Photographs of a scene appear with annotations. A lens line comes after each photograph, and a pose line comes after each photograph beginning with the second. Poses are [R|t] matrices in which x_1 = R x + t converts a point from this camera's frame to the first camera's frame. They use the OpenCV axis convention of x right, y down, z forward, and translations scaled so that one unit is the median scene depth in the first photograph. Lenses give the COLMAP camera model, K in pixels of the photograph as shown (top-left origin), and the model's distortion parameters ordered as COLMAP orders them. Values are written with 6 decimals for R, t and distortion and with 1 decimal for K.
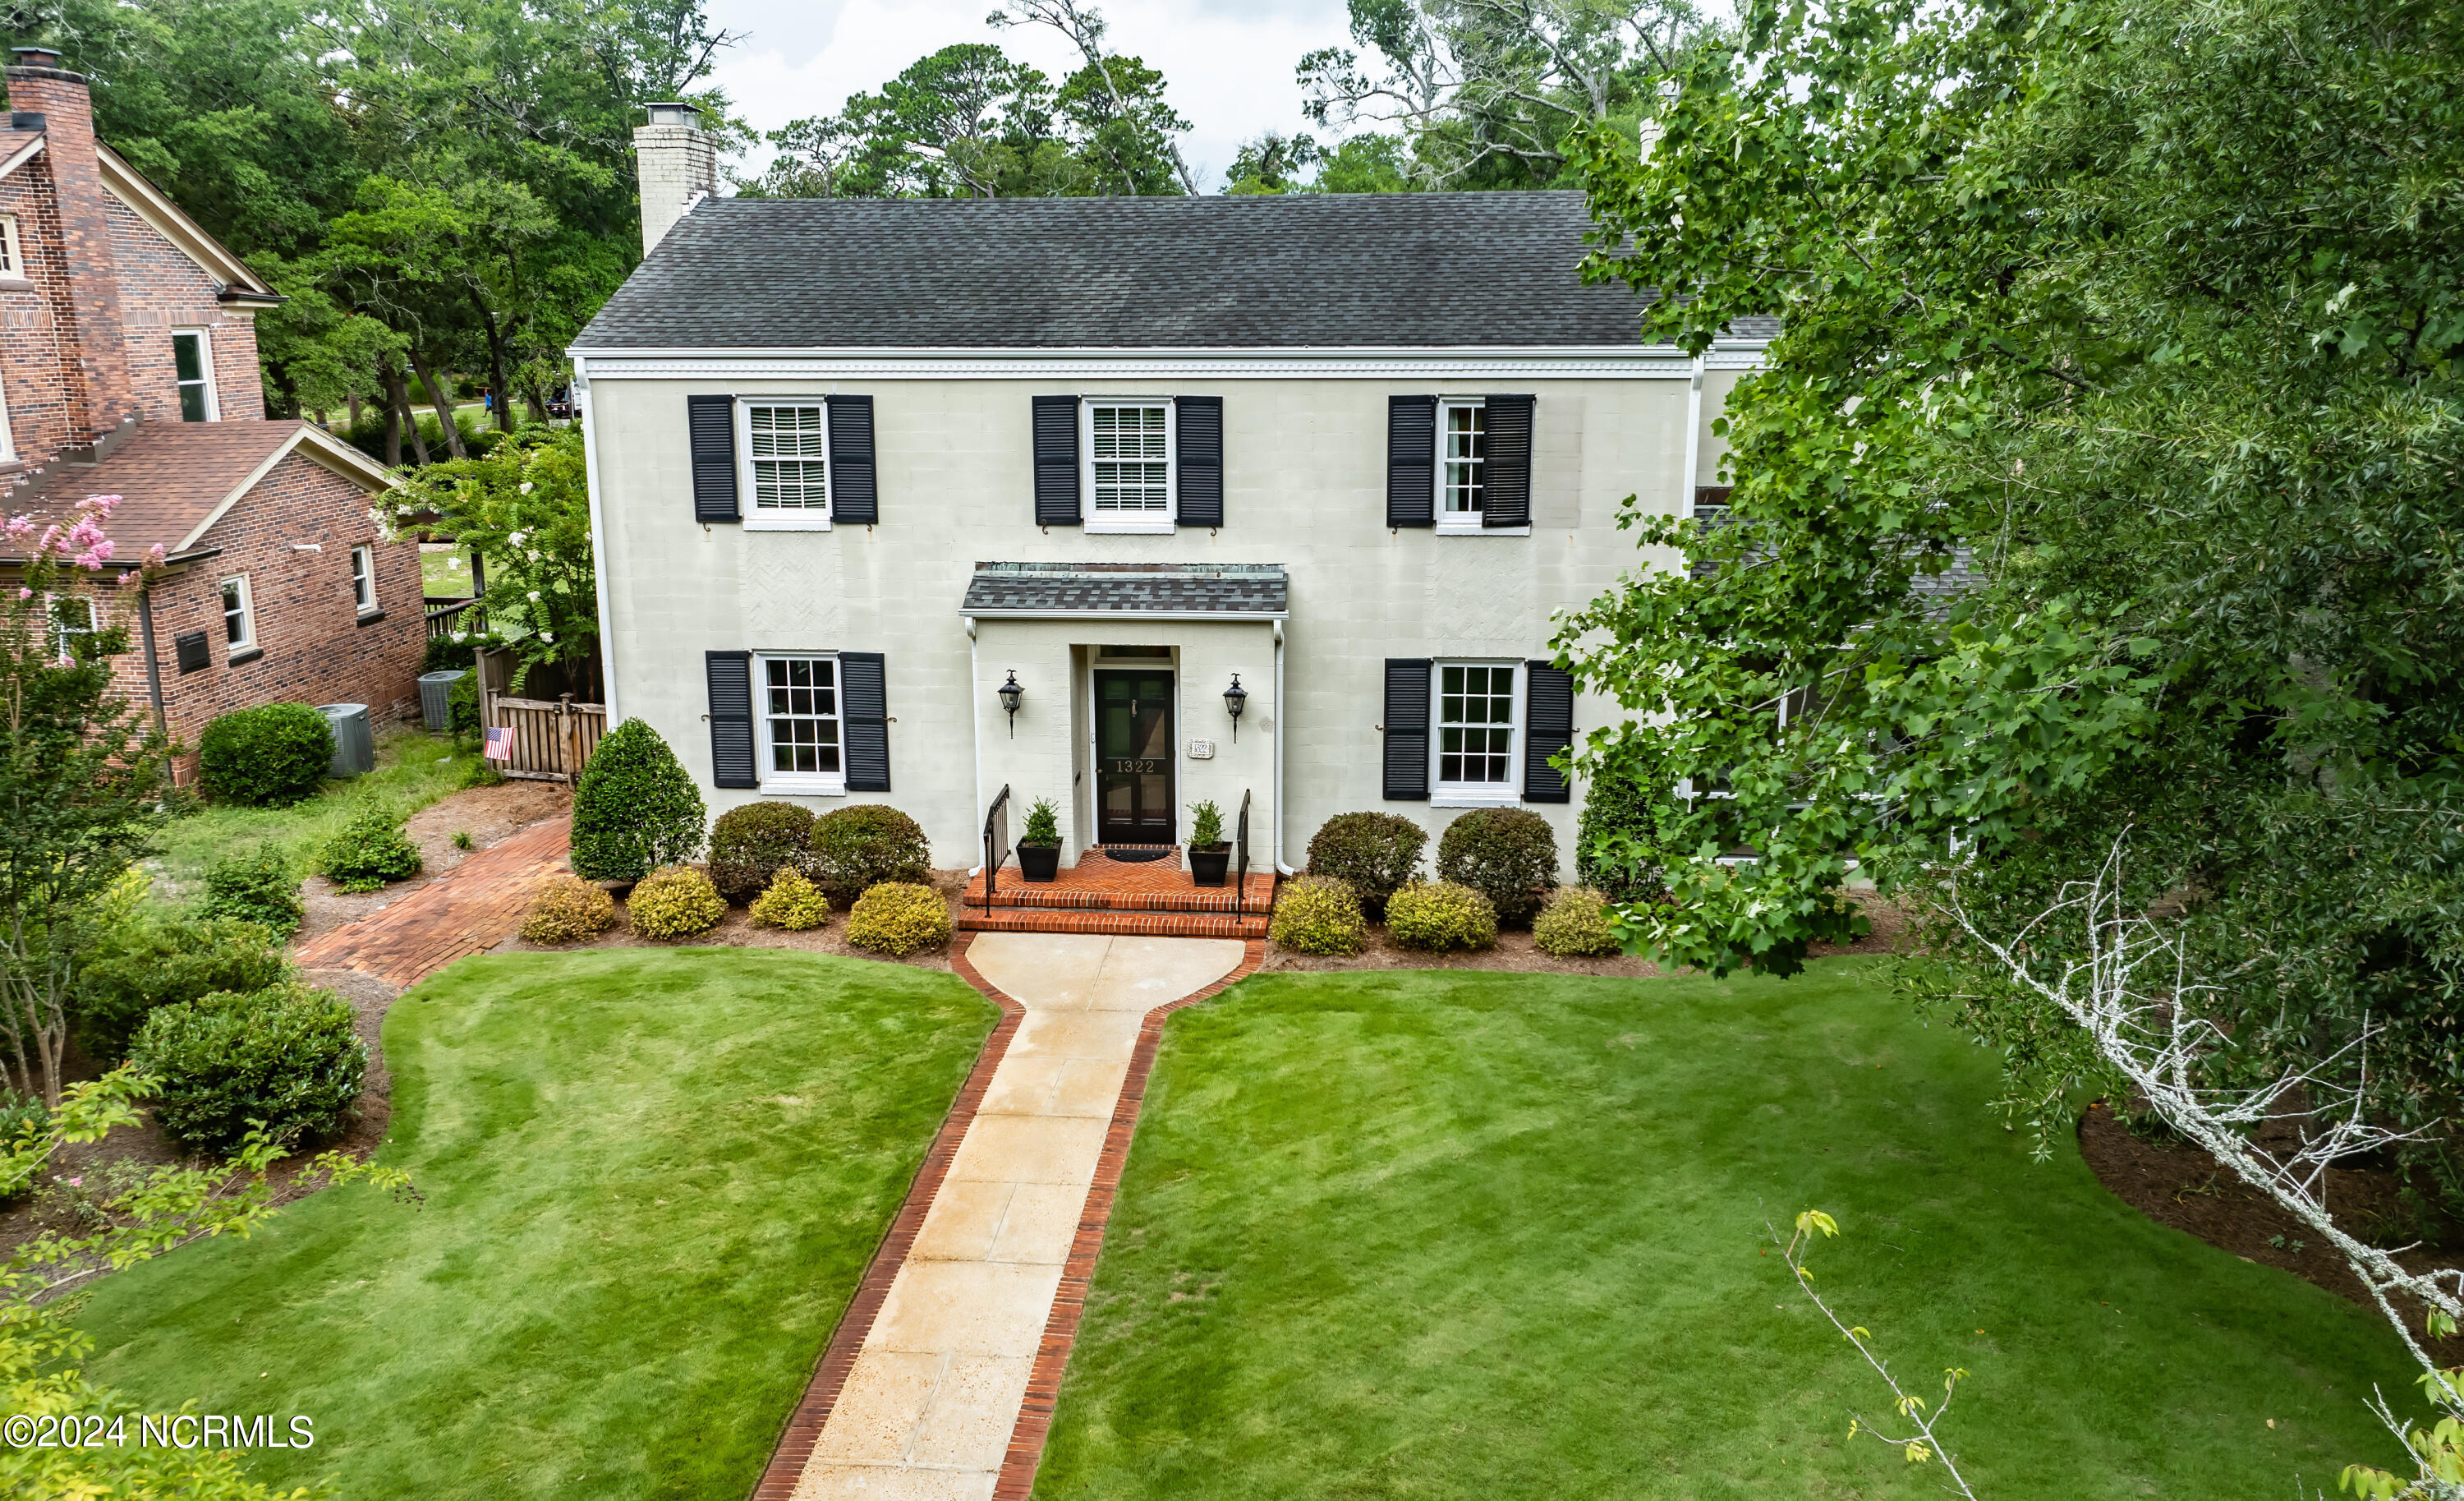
lens RADIAL K [[1841.4, 0, 1232.0], [0, 1841.4, 750.5], [0, 0, 1]] dist [-0.018036, -0.001641]
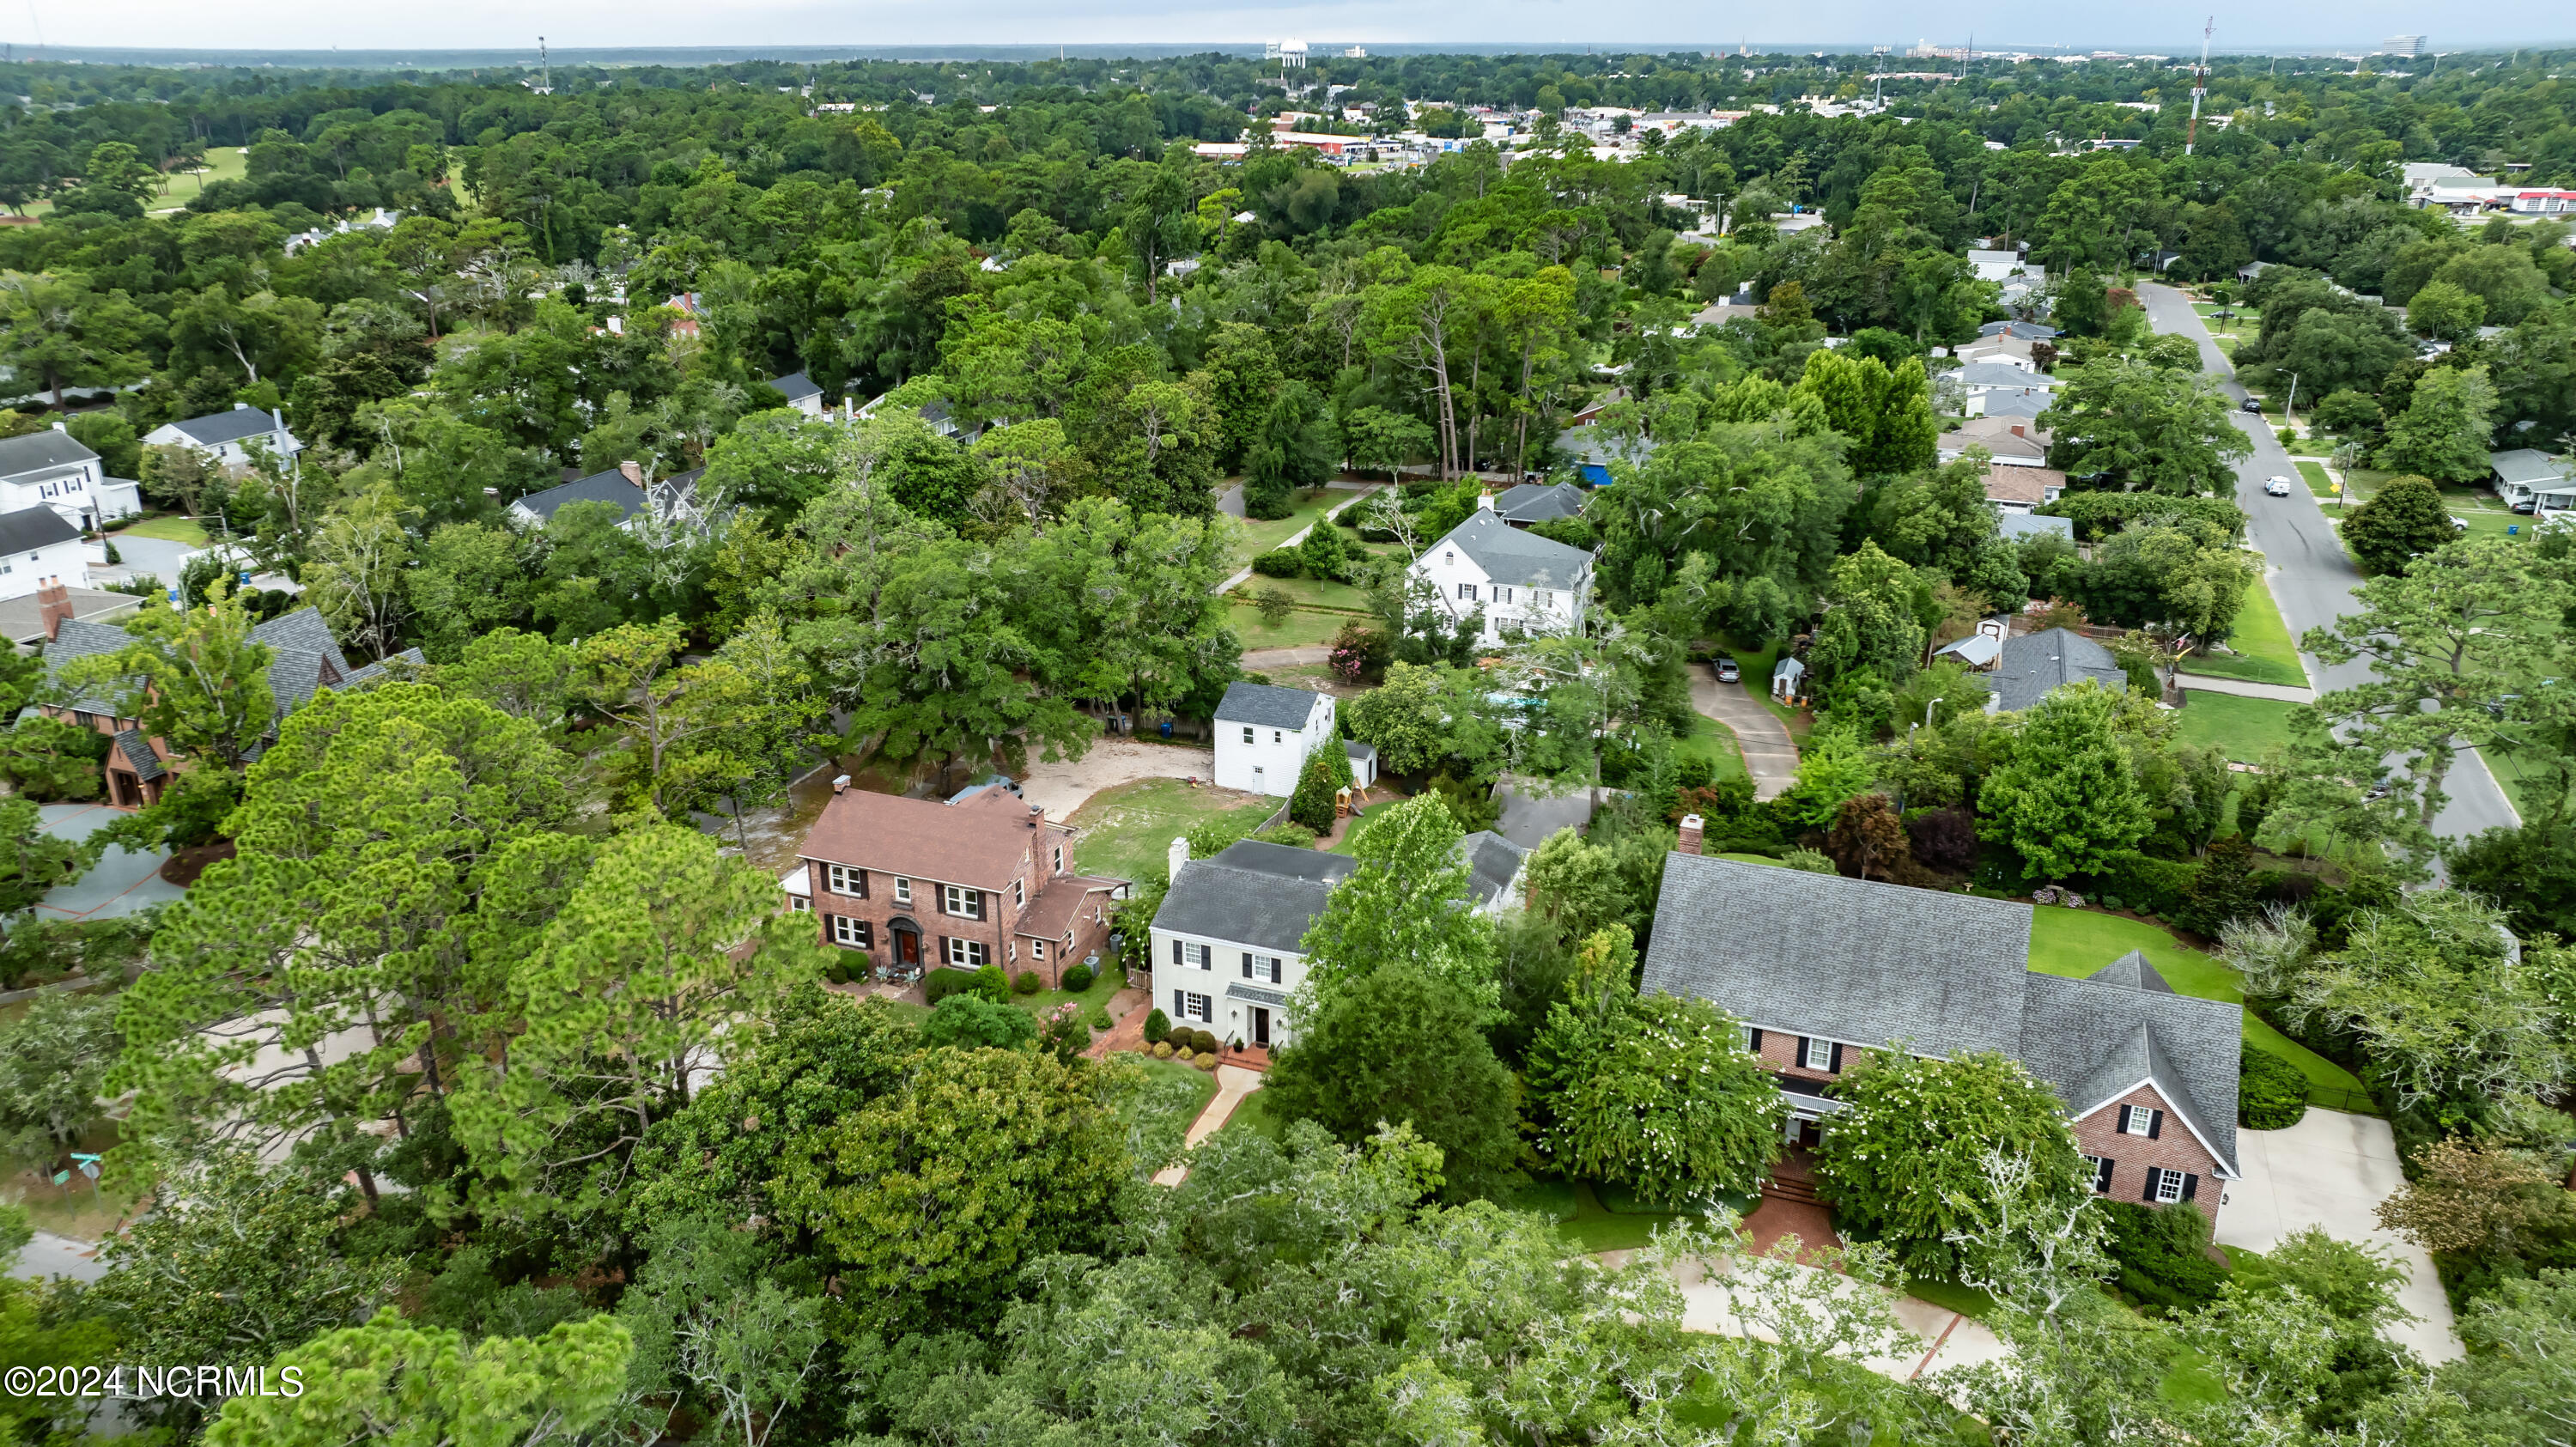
lens RADIAL K [[1817.9, 0, 1284.8], [0, 1817.9, 709.5], [0, 0, 1]] dist [-0.026441, 0.032166]
pose [[0.957473, 0.094712, -0.272533, 1.177270], [-0.063645, 0.990650, 0.120674, -1.349803], [0.281415, -0.098197, 0.954549, -3.263862]]
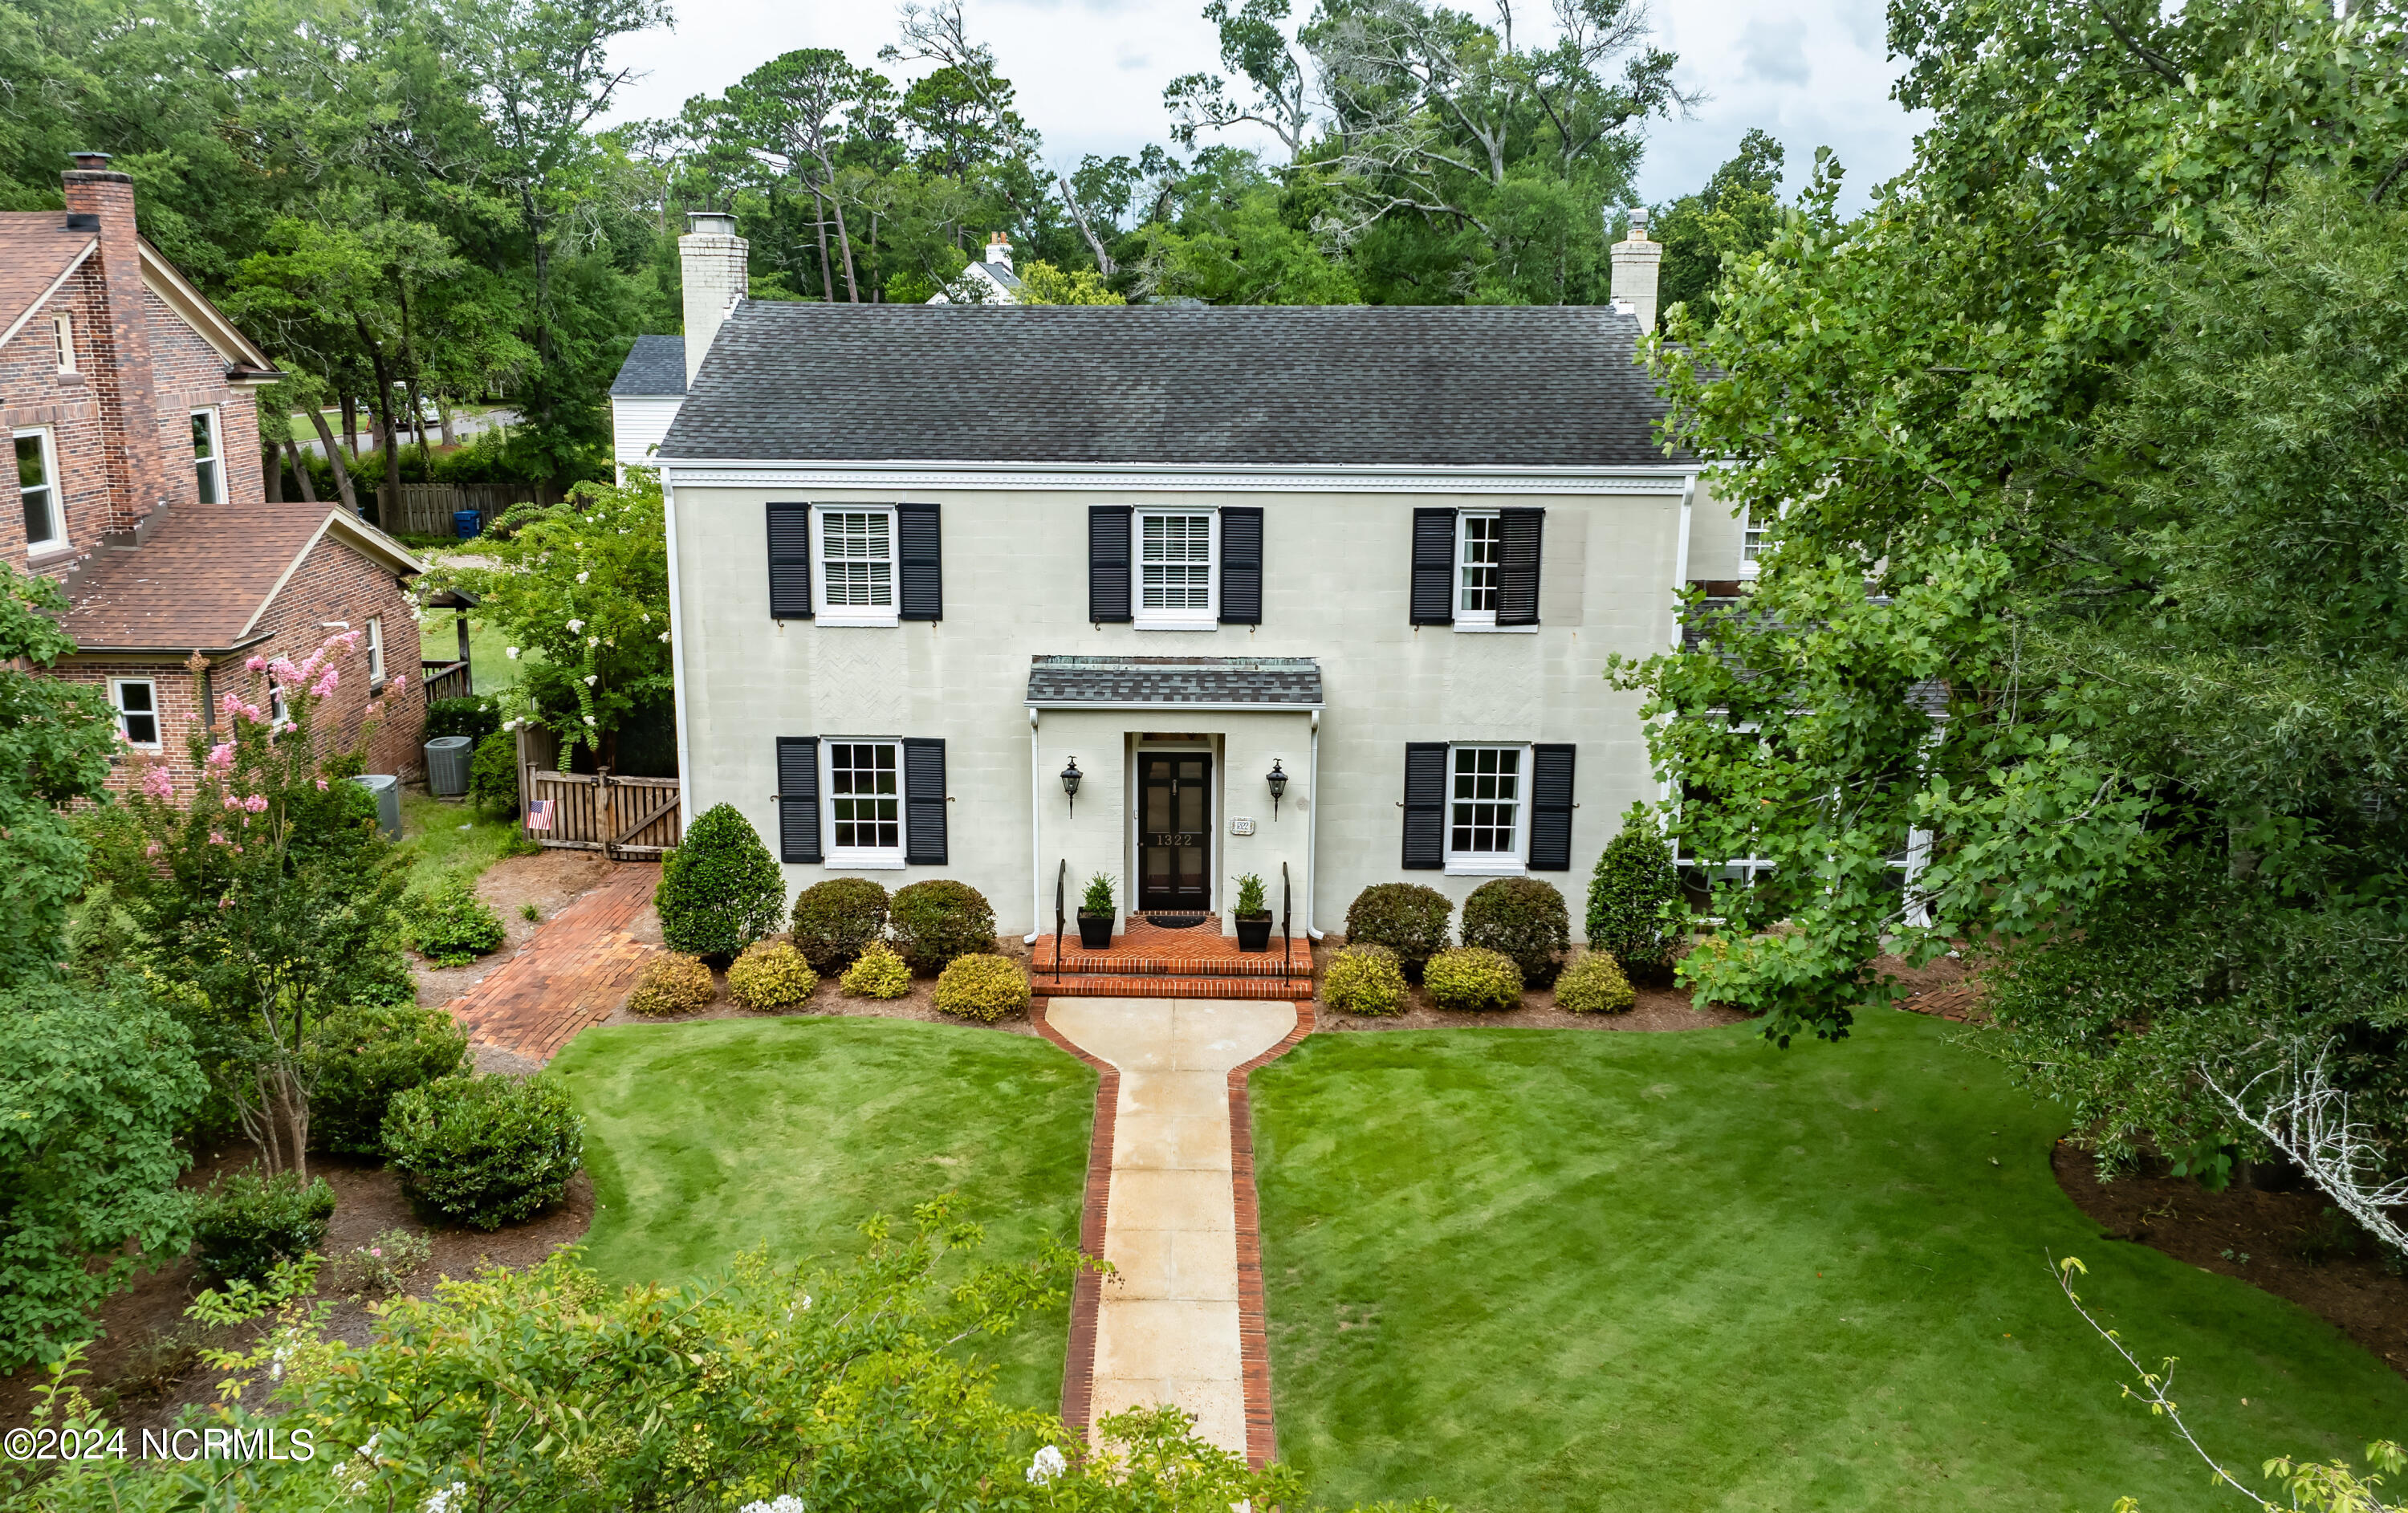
lens RADIAL K [[1891.1, 0, 1187.8], [0, 1891.1, 755.6], [0, 0, 1]] dist [-0.019014, -0.002761]
pose [[0.997511, -0.006466, 0.070218, -0.128848], [0.006555, 0.999978, -0.001032, -0.042107], [-0.070210, 0.001490, 0.997531, -0.125169]]
